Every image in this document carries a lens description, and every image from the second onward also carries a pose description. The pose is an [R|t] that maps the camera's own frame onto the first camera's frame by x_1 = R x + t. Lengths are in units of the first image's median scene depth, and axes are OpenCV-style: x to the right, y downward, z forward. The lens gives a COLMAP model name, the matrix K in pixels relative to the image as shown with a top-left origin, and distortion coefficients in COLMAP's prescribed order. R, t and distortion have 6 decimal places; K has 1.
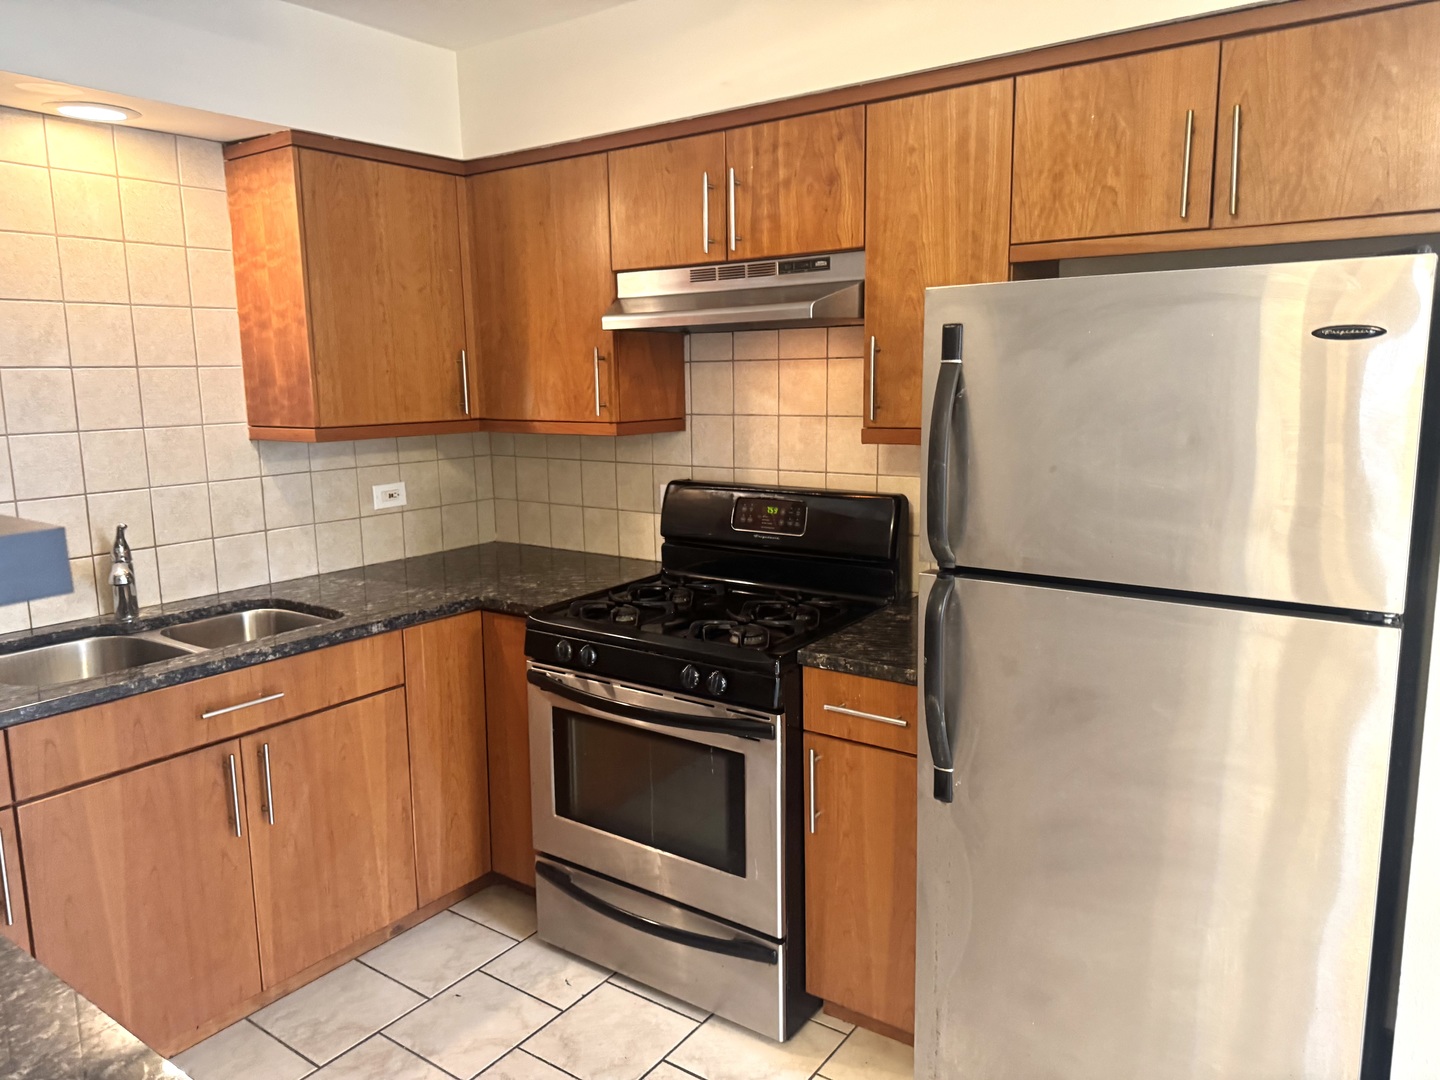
lens RADIAL K [[1022.7, 0, 732.8], [0, 1022.7, 535.2], [0, 0, 1]] dist [0.059799, -0.075593]
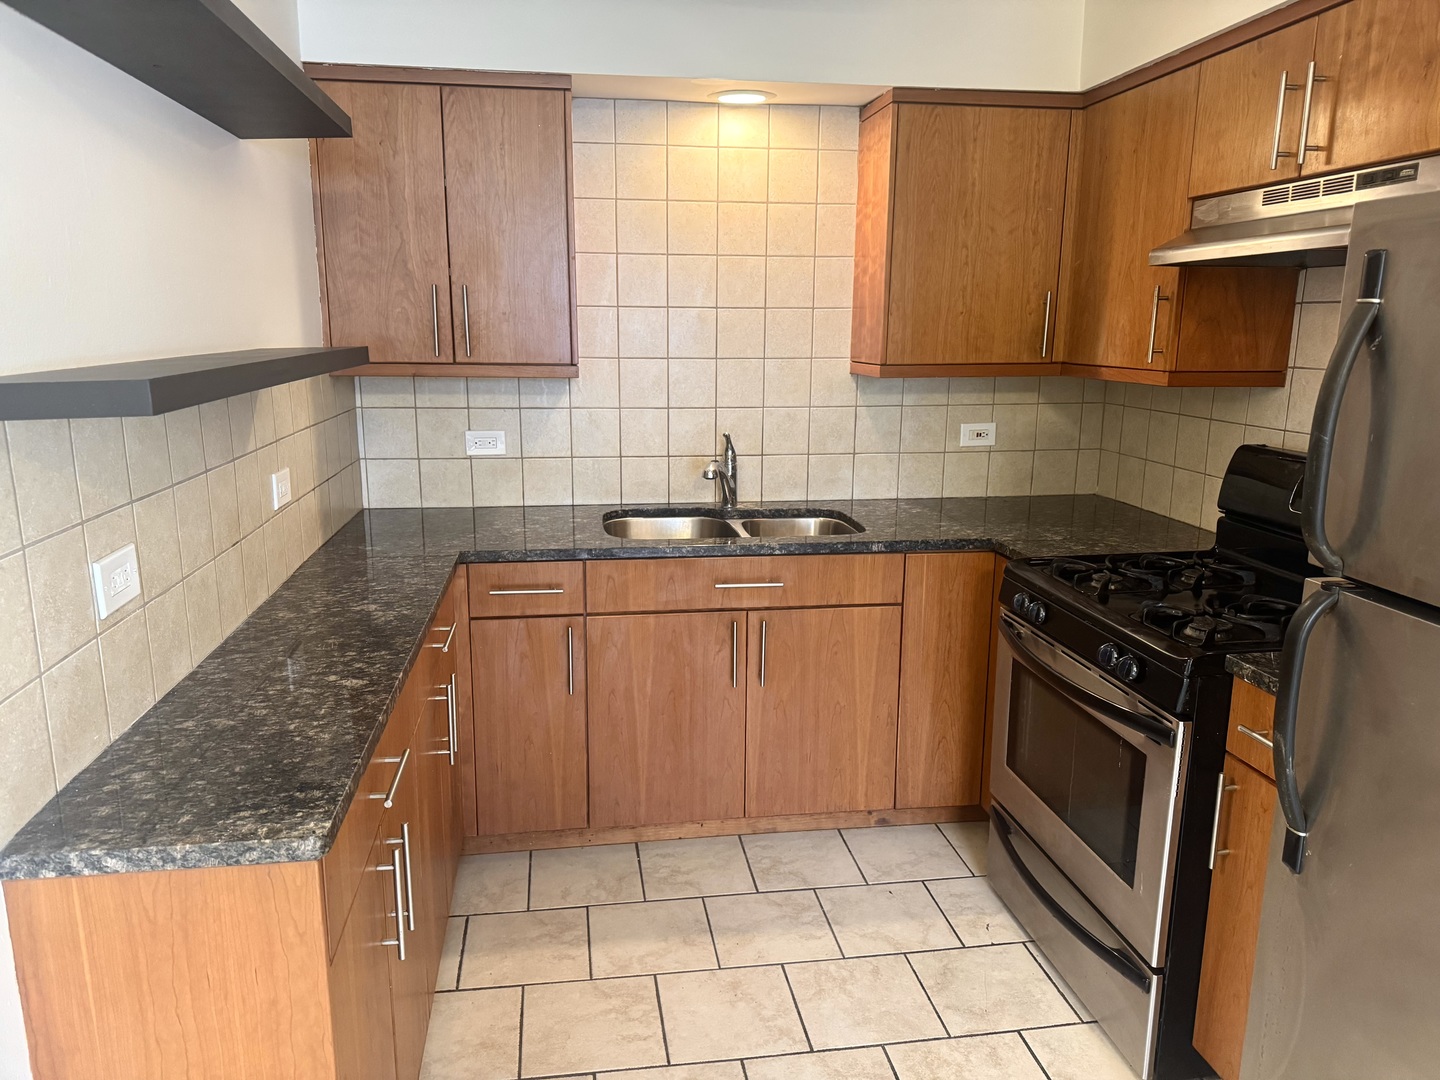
lens RADIAL K [[1022.7, 0, 711.9], [0, 1022.7, 553.3], [0, 0, 1]] dist [0.059799, -0.075593]
pose [[0.689365, 0.175989, -0.702711, 0.290900], [-0.129421, 0.984355, 0.119562, -0.011576], [0.712759, 0.008523, 0.701357, 0.095038]]
